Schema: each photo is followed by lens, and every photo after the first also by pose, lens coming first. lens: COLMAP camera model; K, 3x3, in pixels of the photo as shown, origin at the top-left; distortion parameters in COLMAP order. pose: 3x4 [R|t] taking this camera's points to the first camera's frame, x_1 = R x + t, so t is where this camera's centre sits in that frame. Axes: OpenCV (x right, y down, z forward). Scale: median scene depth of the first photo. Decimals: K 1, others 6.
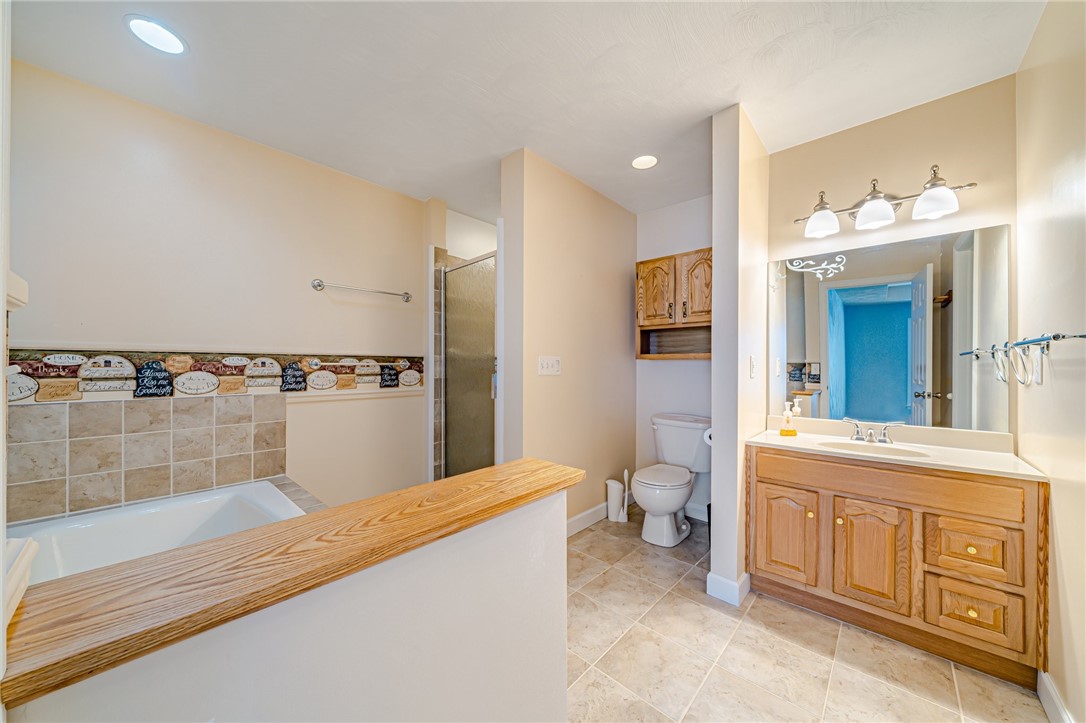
lens RADIAL K [[378.7, 0, 533.2], [0, 378.7, 369.9], [0, 0, 1]] dist [-0.003653, -0.000271]
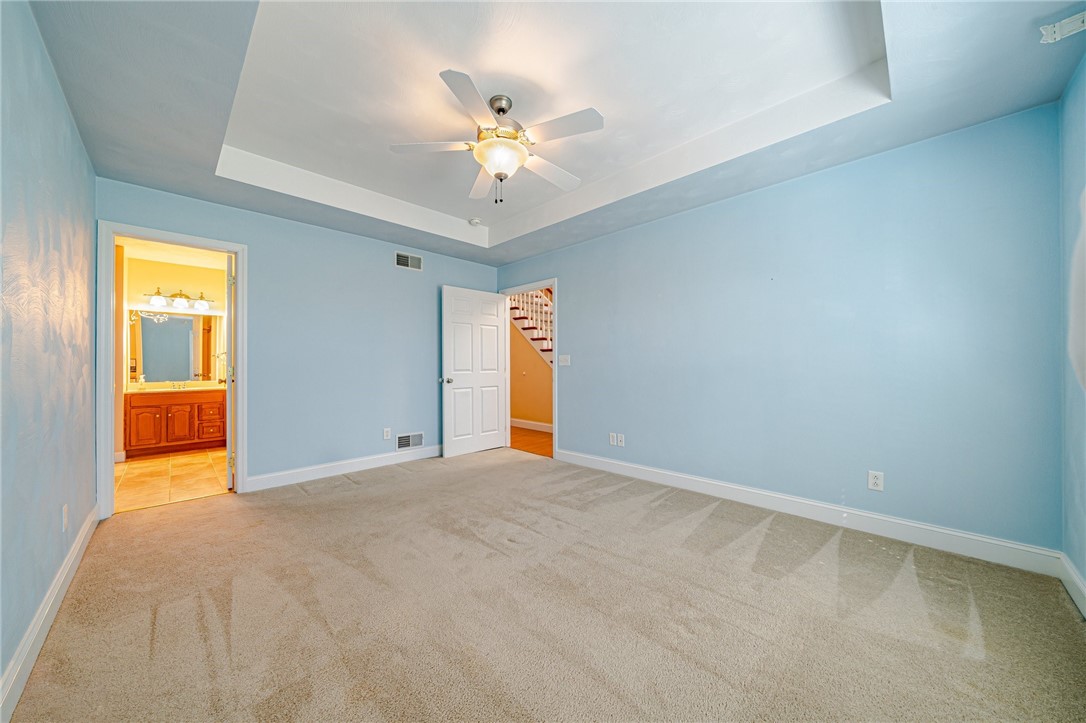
lens RADIAL K [[378.7, 0, 542.1], [0, 378.7, 361.4], [0, 0, 1]] dist [-0.003653, -0.000271]
pose [[0.033261, 0.007826, 0.999416, -1.615158], [0.010325, 0.999913, -0.008174, 0.048205], [-0.999393, 0.010591, 0.033177, -1.582382]]
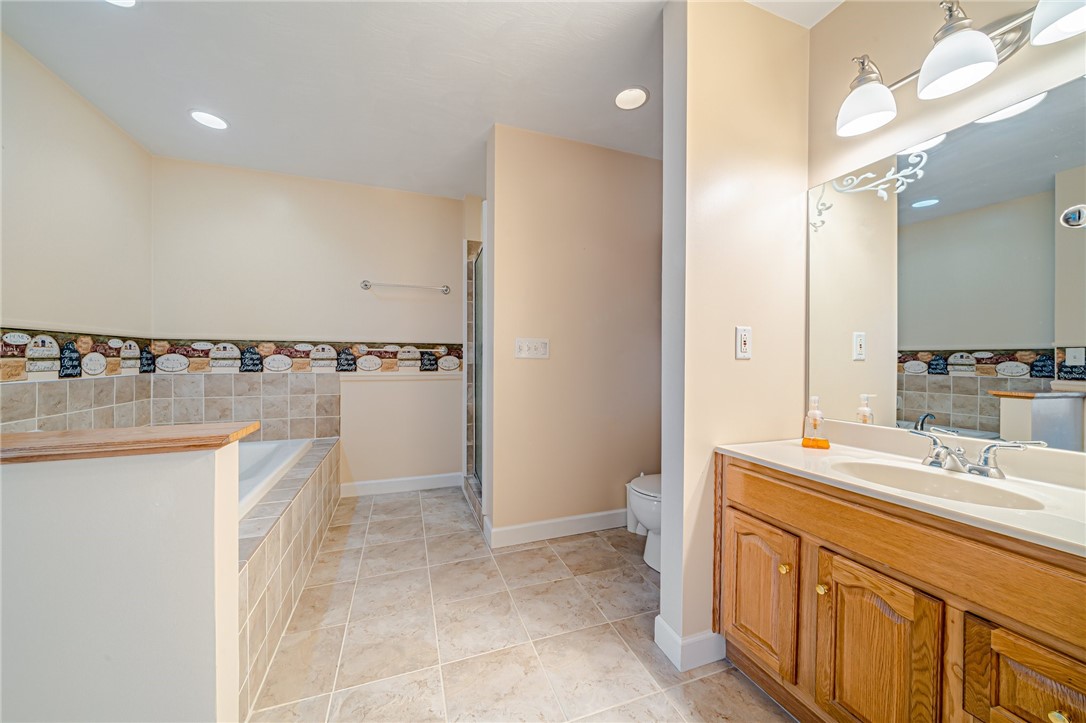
lens RADIAL K [[378.7, 0, 531.4], [0, 378.7, 358.9], [0, 0, 1]] dist [-0.003653, -0.000271]
pose [[0.884746, -0.005793, -0.466038, 0.586598], [0.004185, 0.999981, -0.004486, 0.023298], [0.466055, 0.002019, 0.884753, 0.205437]]
